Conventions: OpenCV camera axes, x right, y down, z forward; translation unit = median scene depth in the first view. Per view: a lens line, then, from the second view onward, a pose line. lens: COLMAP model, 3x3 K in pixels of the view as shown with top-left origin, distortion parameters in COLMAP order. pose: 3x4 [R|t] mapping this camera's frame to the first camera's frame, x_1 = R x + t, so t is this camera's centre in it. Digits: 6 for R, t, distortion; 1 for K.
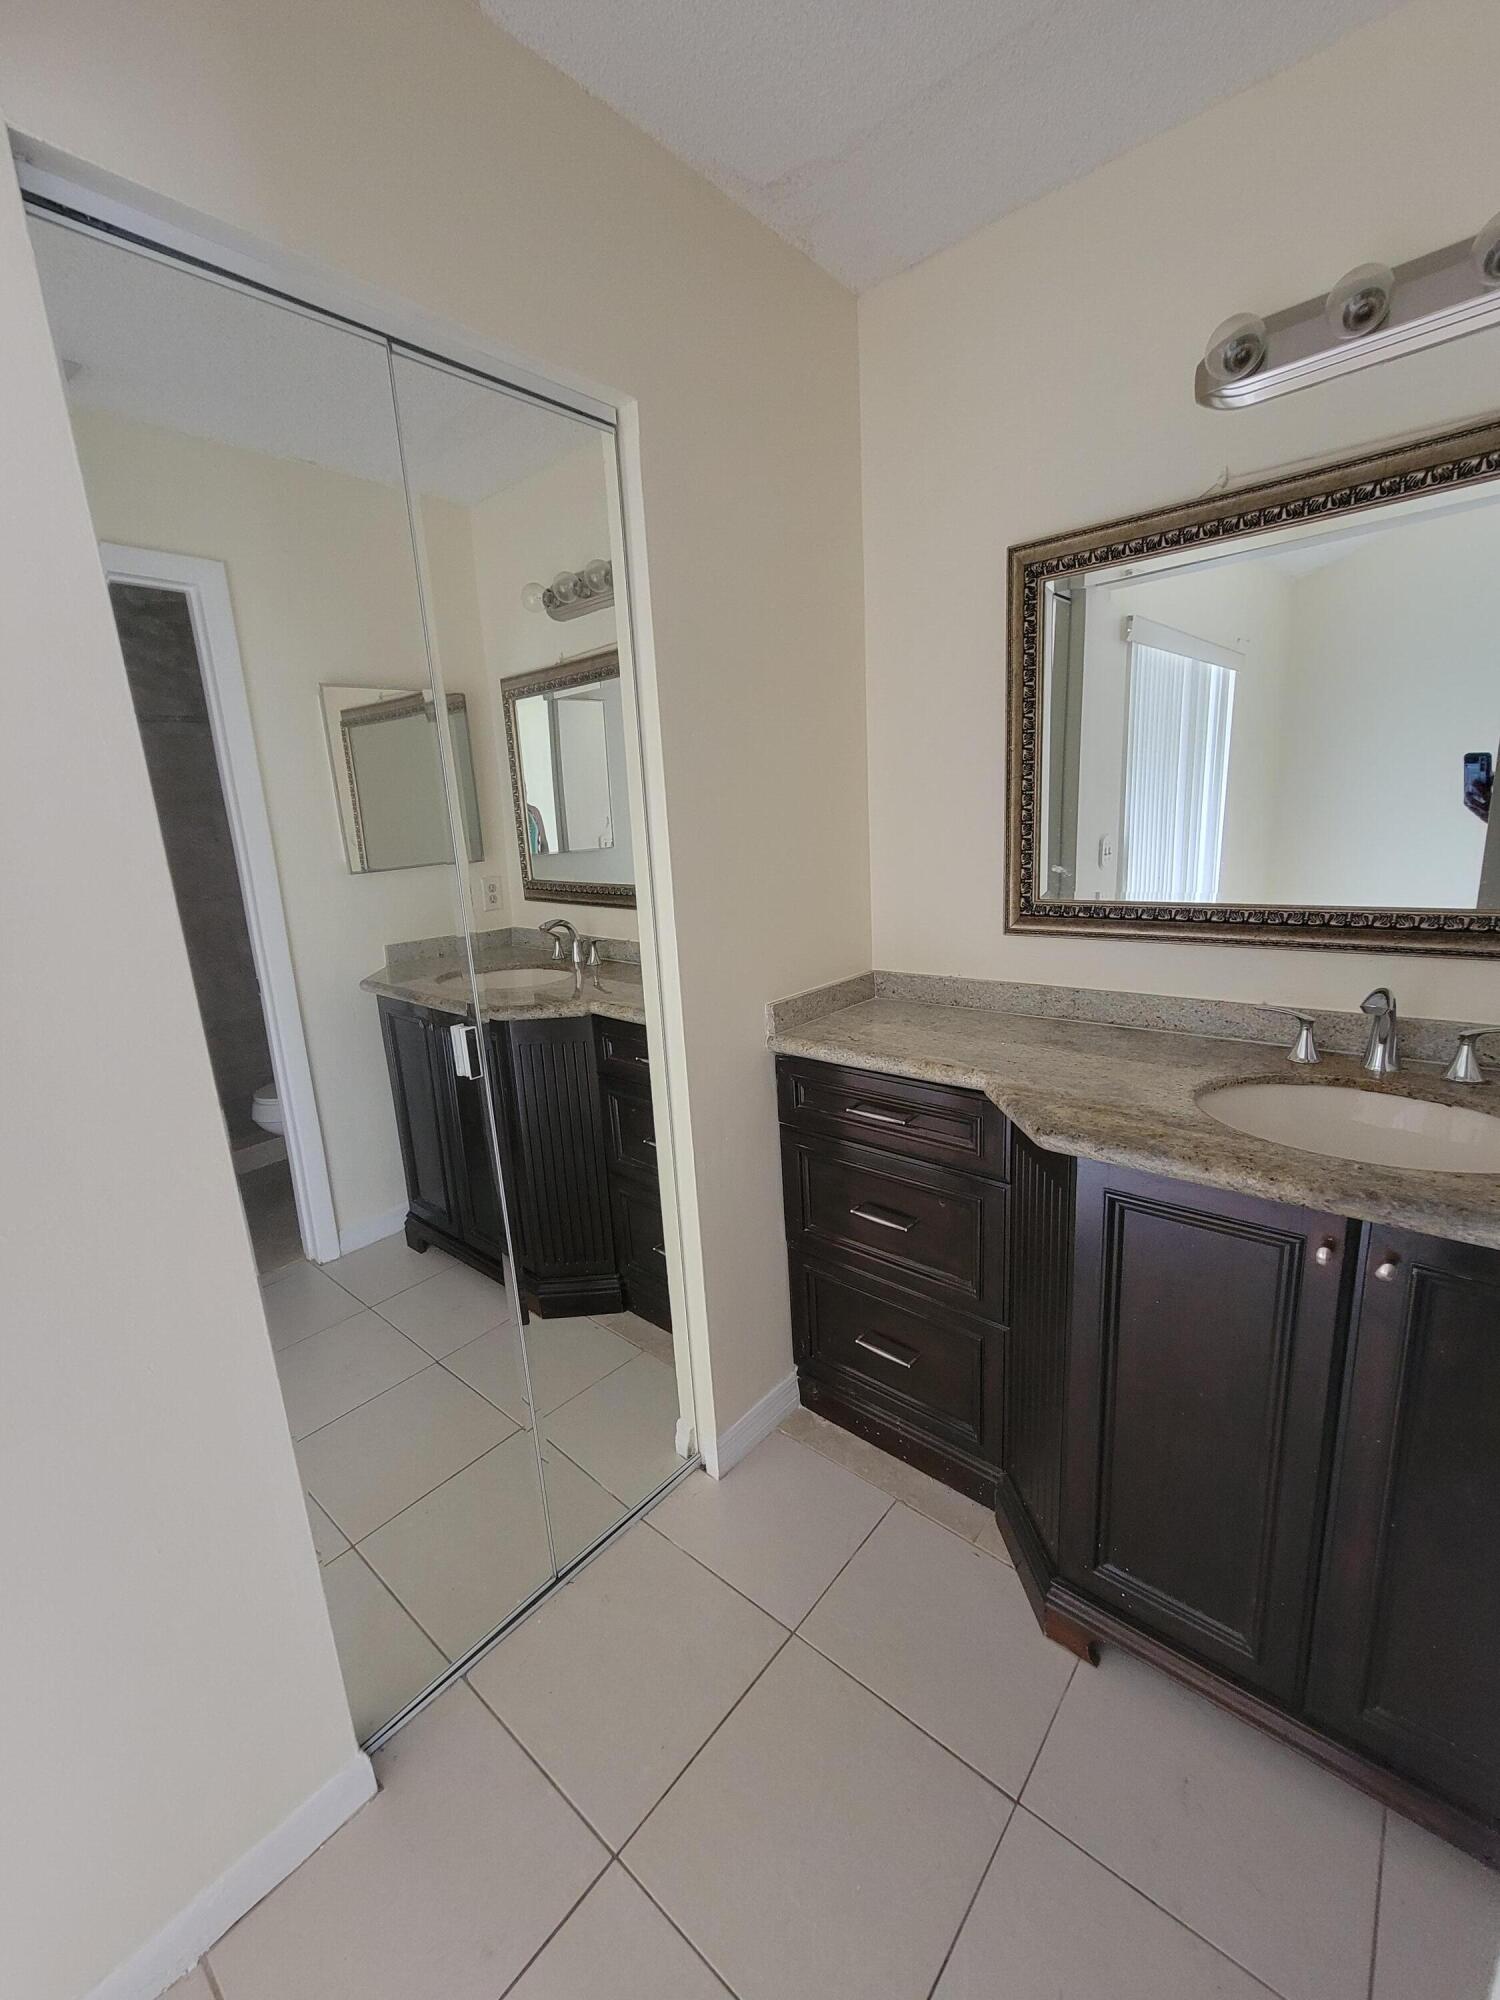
lens RADIAL K [[822.9, 0, 745.1], [0, 822.9, 1004.7], [0, 0, 1]] dist [-0.002699, 0.000281]
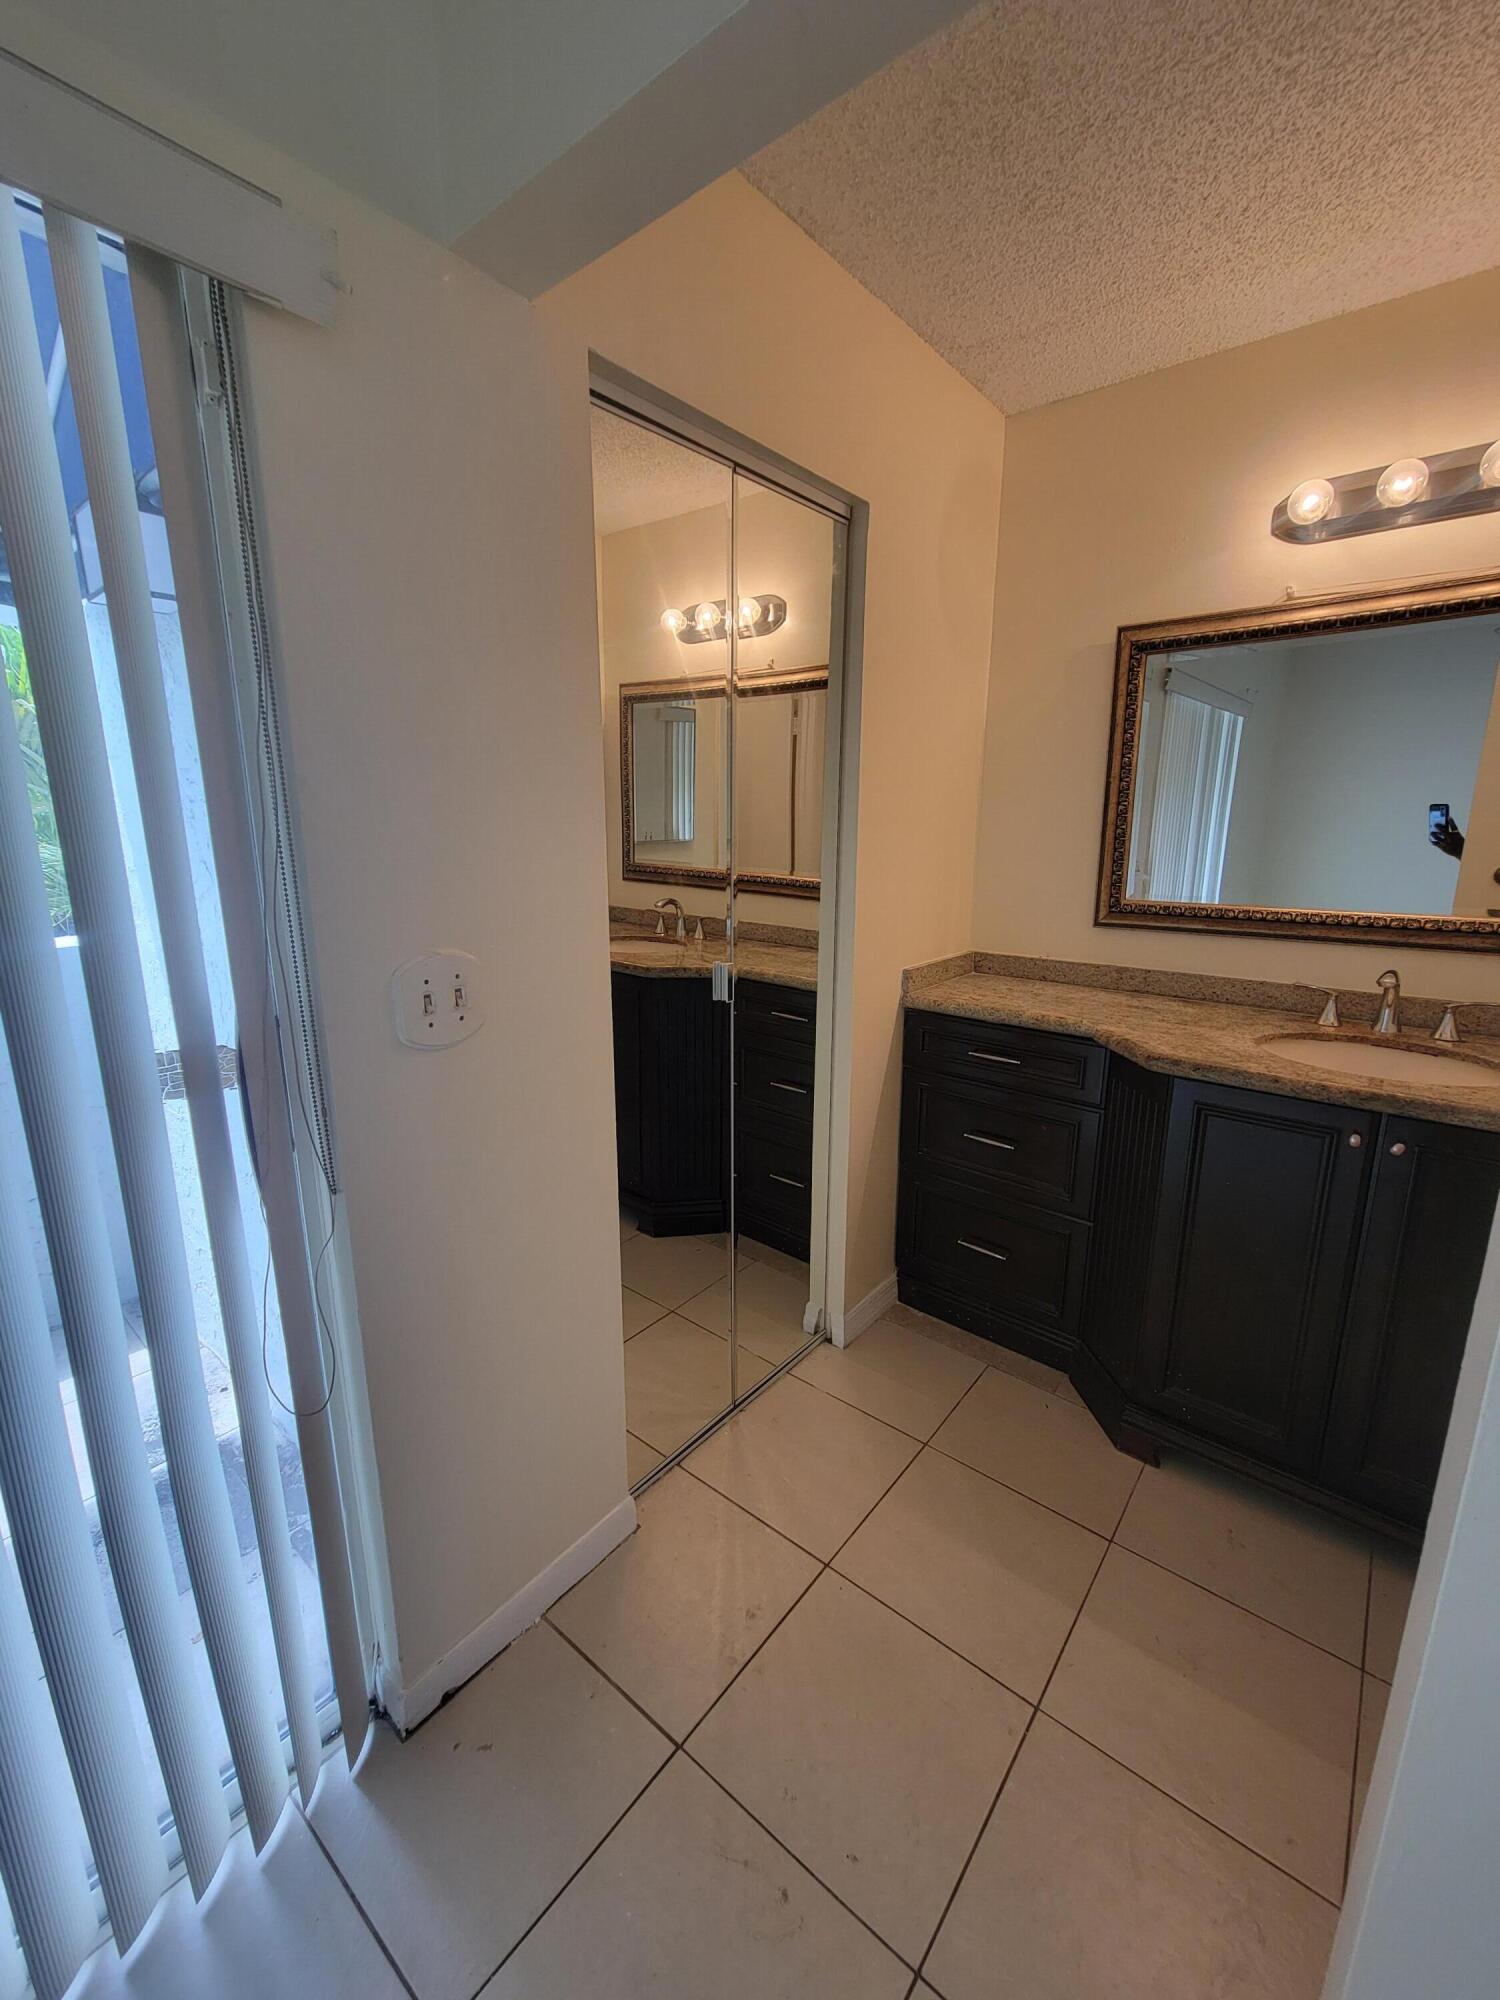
lens RADIAL K [[822.9, 0, 746.7], [0, 822.9, 1001.2], [0, 0, 1]] dist [-0.002699, 0.000281]
pose [[0.997868, 0.054051, 0.036580, -0.277037], [-0.053785, 0.998519, -0.008225, 0.077358], [-0.036971, 0.006240, 0.999297, -0.266419]]
